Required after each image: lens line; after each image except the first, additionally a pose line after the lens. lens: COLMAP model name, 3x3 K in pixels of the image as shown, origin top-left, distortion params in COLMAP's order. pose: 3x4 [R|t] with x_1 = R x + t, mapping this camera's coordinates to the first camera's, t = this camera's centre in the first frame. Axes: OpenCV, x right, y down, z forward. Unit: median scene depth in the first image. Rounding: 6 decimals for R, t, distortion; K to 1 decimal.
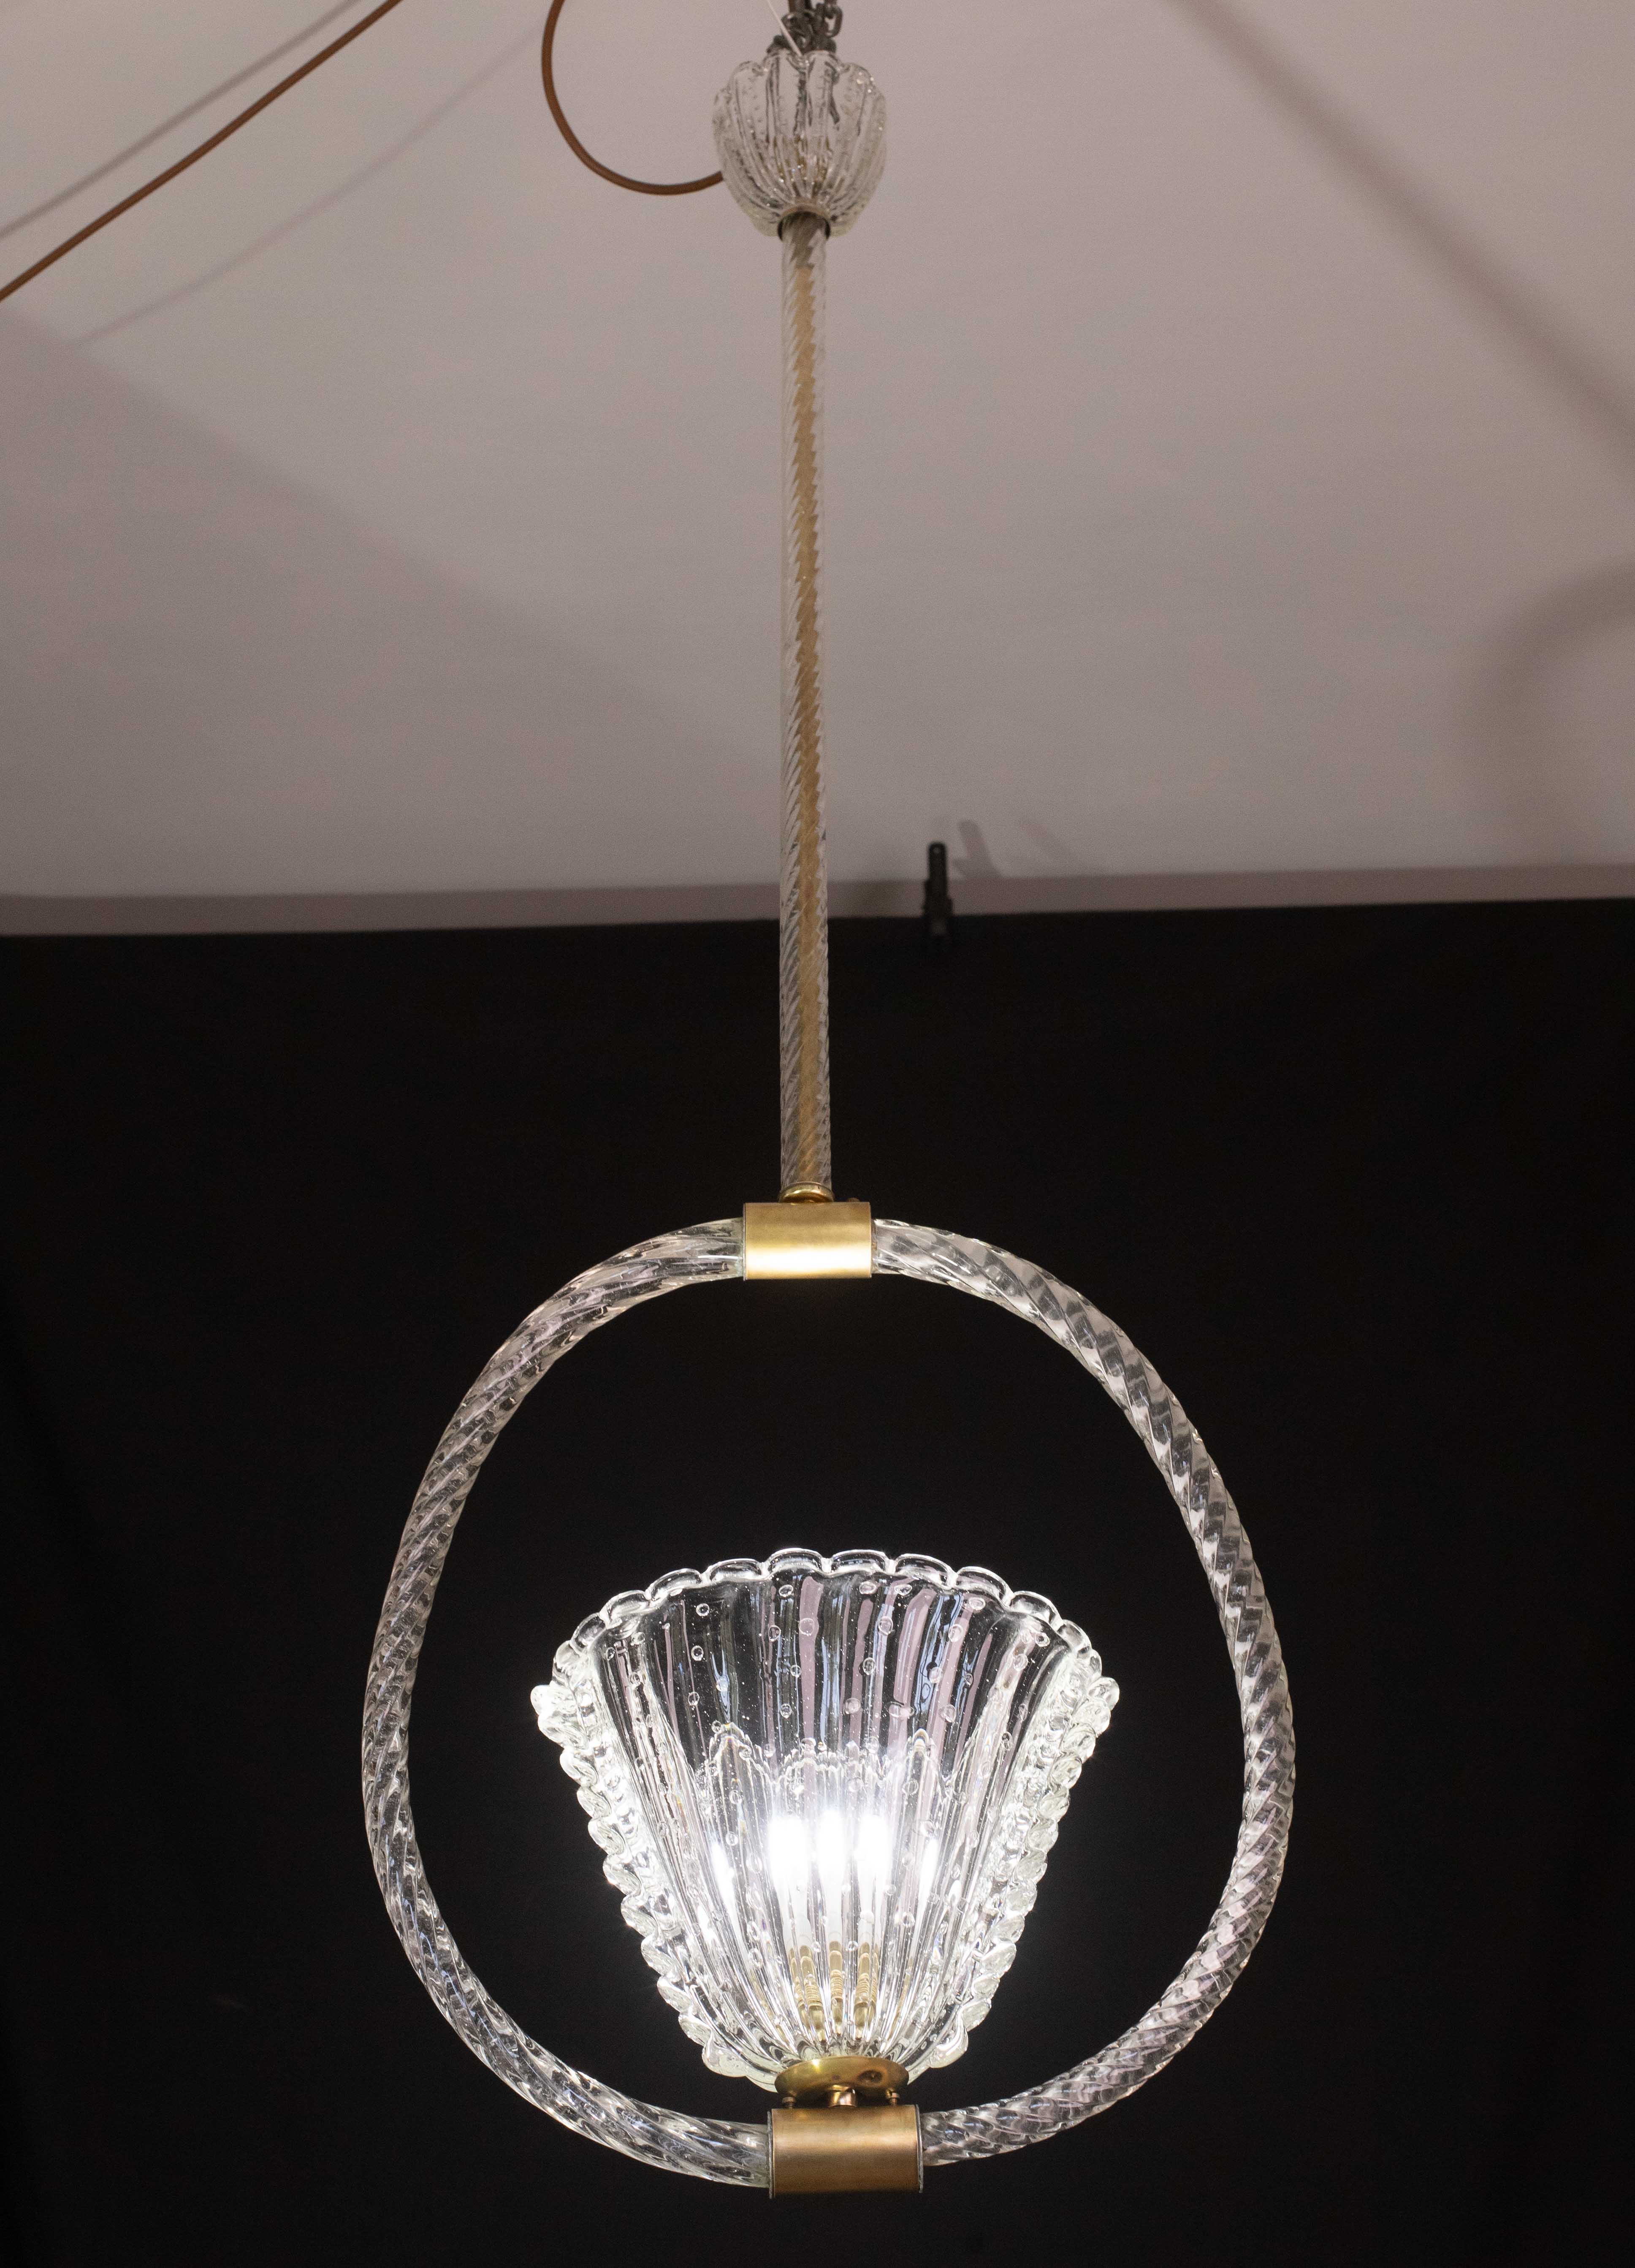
lens RADIAL K [[3903.0, 0, 820.2], [0, 3903.0, 1123.2], [0, 0, 1]] dist [-0.167190, 0.000000]
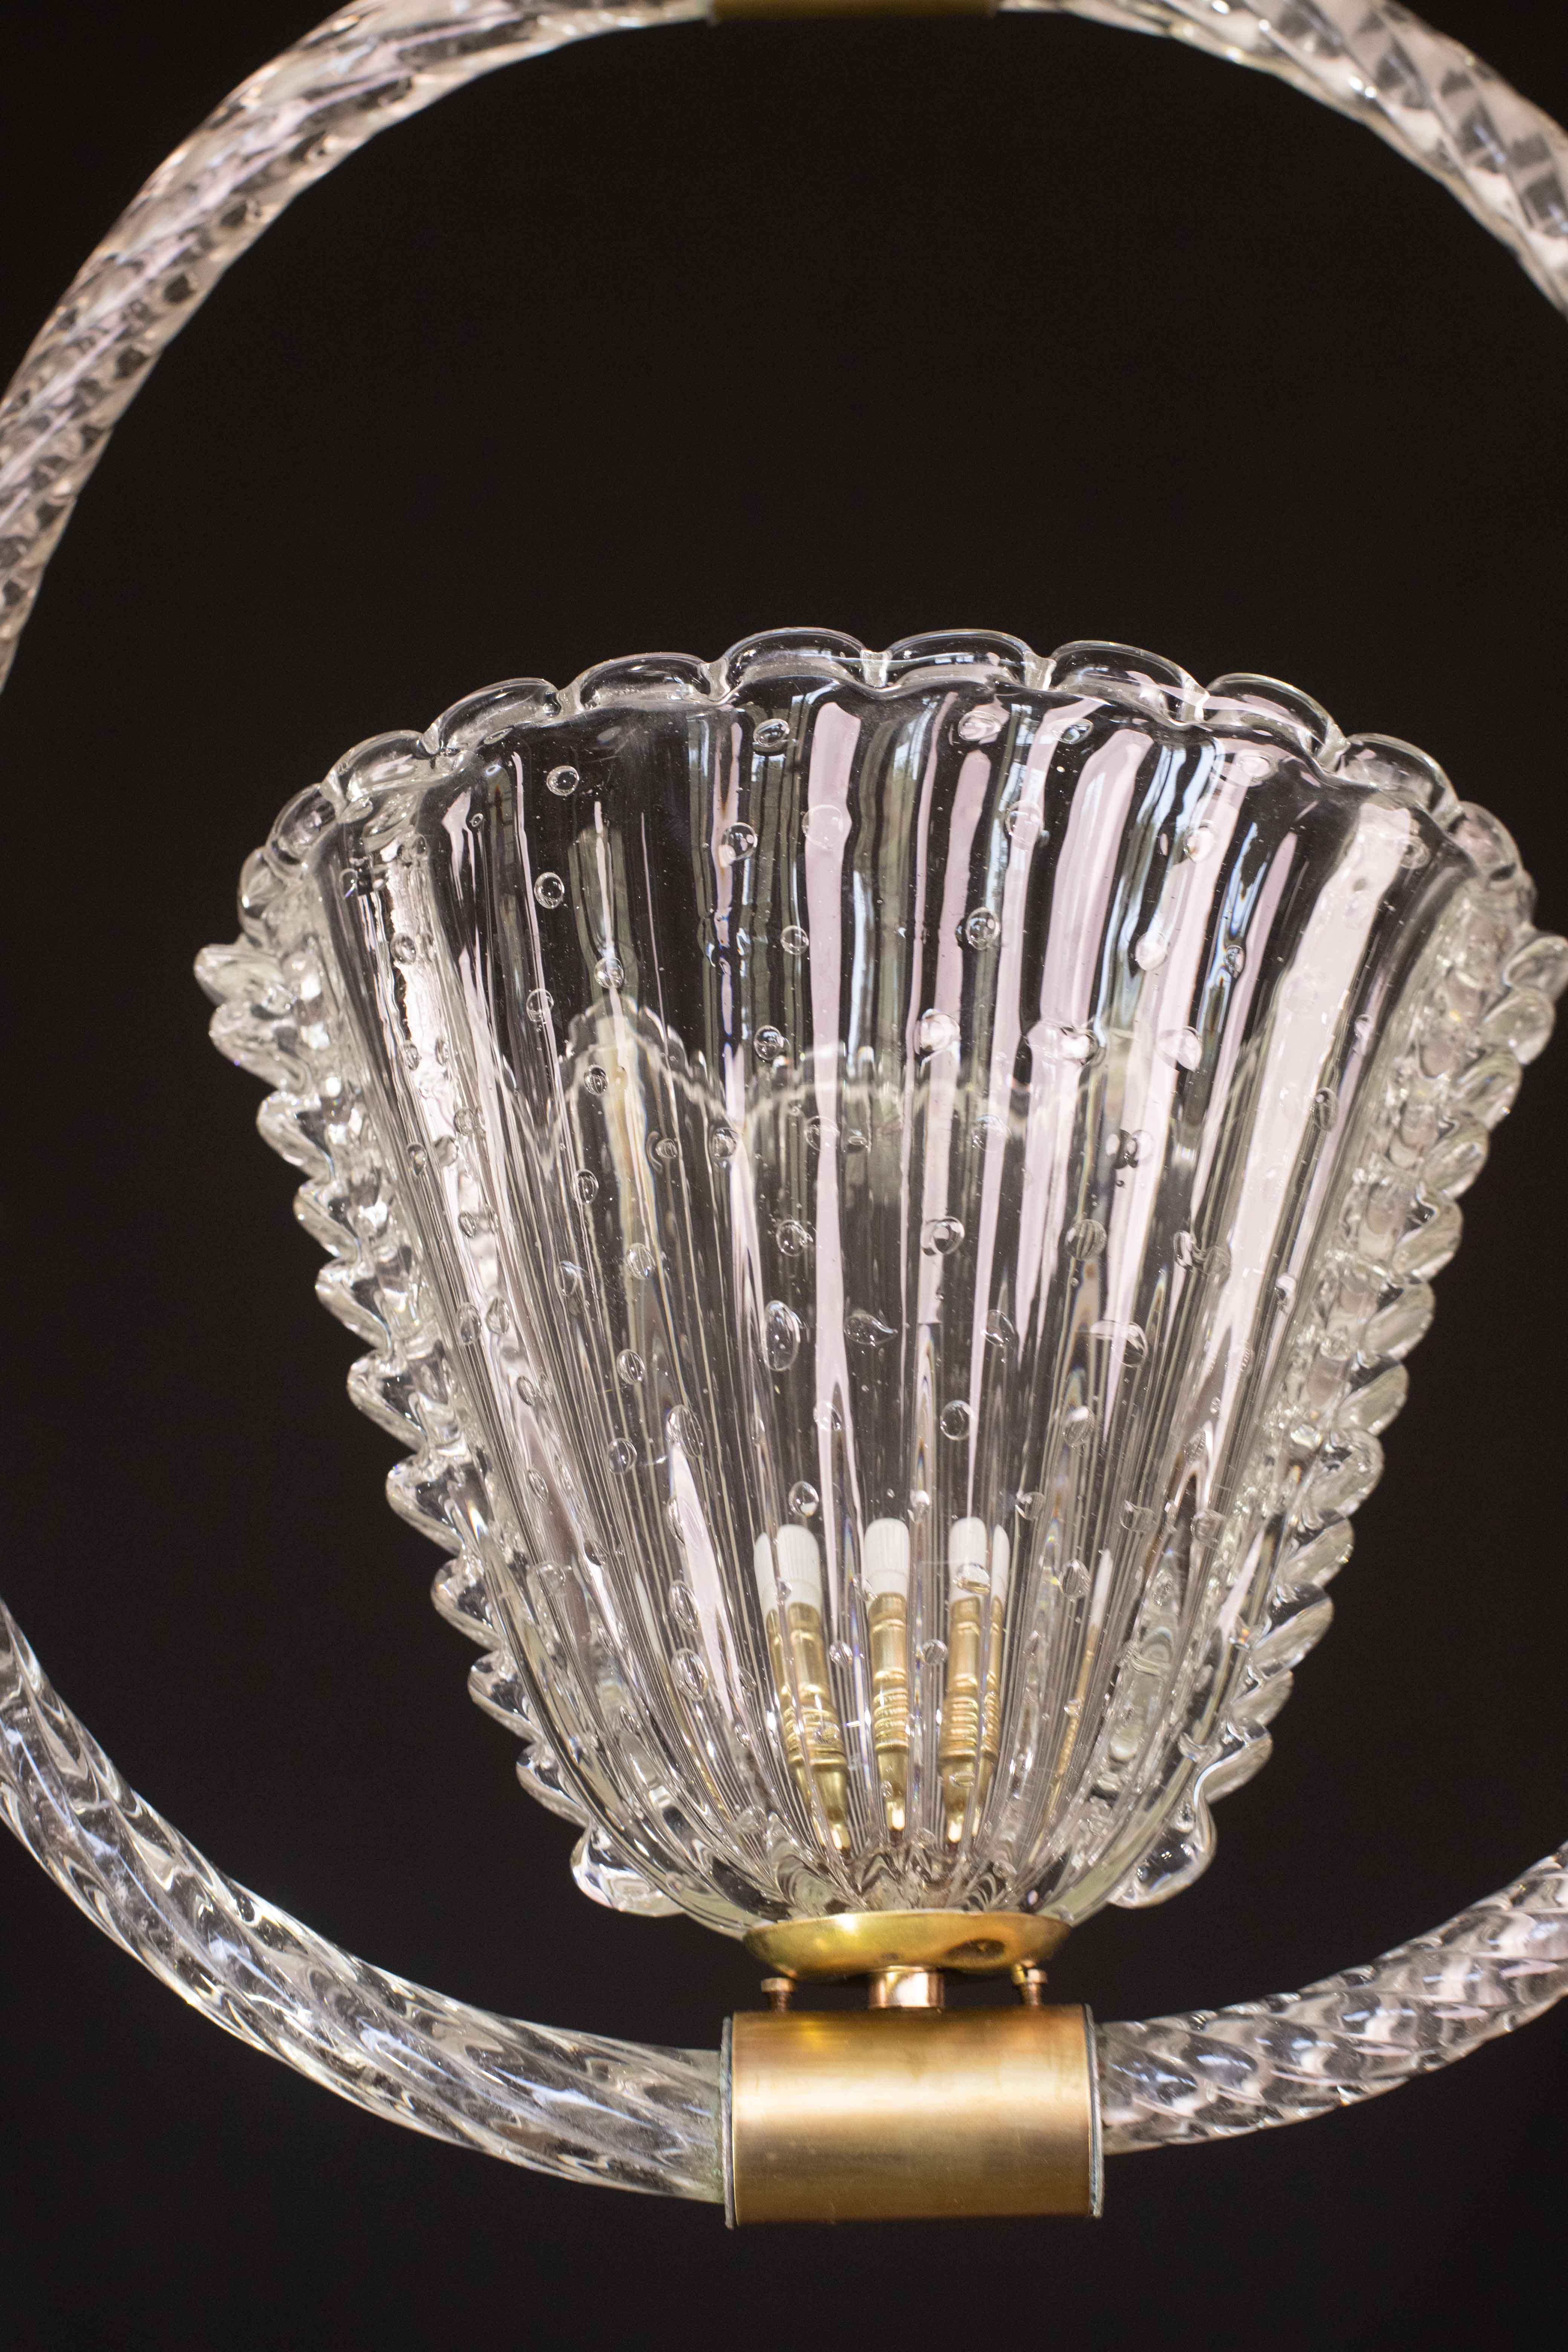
lens RADIAL K [[3661.0, 0, 801.7], [0, 3661.0, 1180.4], [0, 0, 1]] dist [-0.167252, 0.000000]
pose [[0.999134, 0.006632, -0.041079, 0.009259], [0.004769, 0.962460, 0.271383, 0.061763], [0.041337, -0.271344, 0.961594, 0.615513]]
